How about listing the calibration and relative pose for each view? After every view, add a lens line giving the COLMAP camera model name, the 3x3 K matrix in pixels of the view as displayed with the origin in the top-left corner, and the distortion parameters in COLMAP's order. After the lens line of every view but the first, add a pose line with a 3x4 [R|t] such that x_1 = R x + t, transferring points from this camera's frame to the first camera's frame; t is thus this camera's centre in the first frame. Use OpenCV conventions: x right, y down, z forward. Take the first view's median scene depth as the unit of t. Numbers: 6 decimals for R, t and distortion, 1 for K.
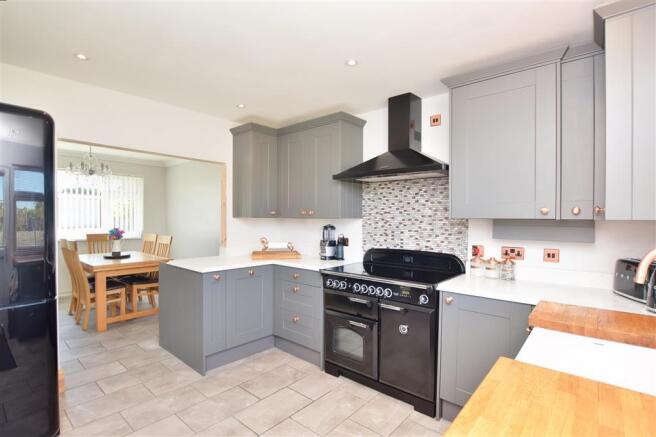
lens RADIAL K [[315.5, 0, 326.7], [0, 315.5, 220.2], [0, 0, 1]] dist [-0.025626, -0.000035]
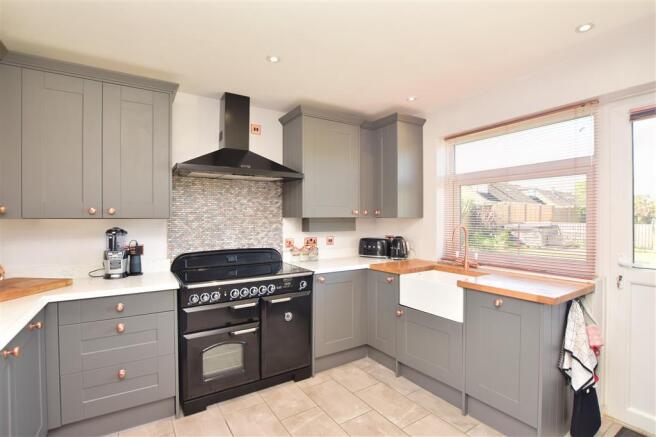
lens RADIAL K [[315.5, 0, 326.7], [0, 315.5, 220.2], [0, 0, 1]] dist [-0.025626, -0.000035]
pose [[0.289045, -0.013823, 0.957216, -0.653401], [0.012113, 0.999869, 0.010782, -0.005725], [-0.957239, 0.008478, 0.289174, 0.449091]]
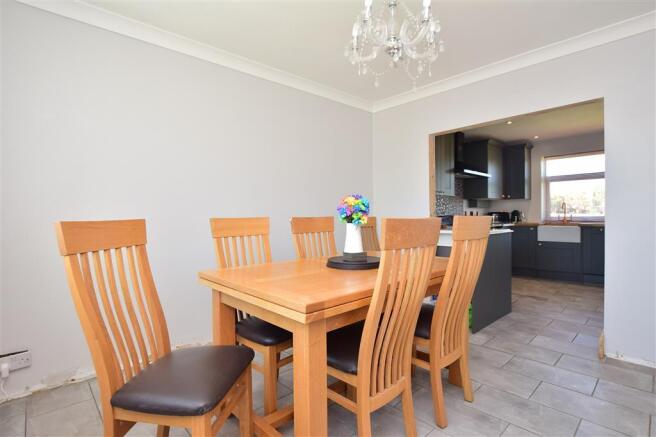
lens RADIAL K [[315.5, 0, 326.7], [0, 315.5, 220.2], [0, 0, 1]] dist [-0.025626, -0.000035]
pose [[0.132404, -0.021842, 0.990955, -1.758401], [0.019188, 0.999626, 0.019469, 0.076272], [-0.991010, 0.016437, 0.132774, 1.568663]]
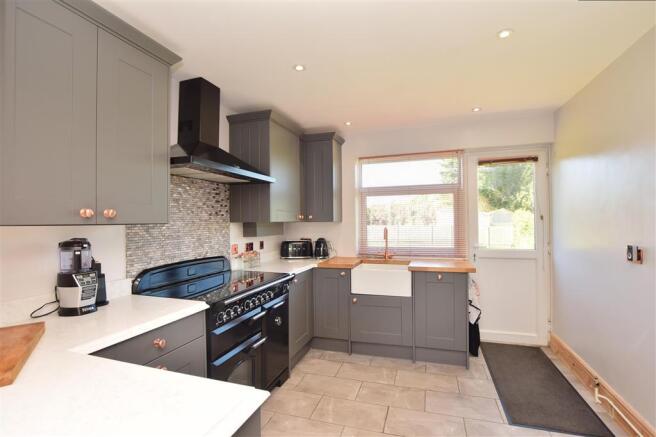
lens RADIAL K [[315.5, 0, 326.7], [0, 315.5, 220.2], [0, 0, 1]] dist [-0.025626, -0.000035]
pose [[-0.377496, 0.001838, 0.926009, -0.710795], [0.016292, 0.999856, 0.004657, -0.011981], [-0.925868, 0.016845, -0.377472, 1.047879]]
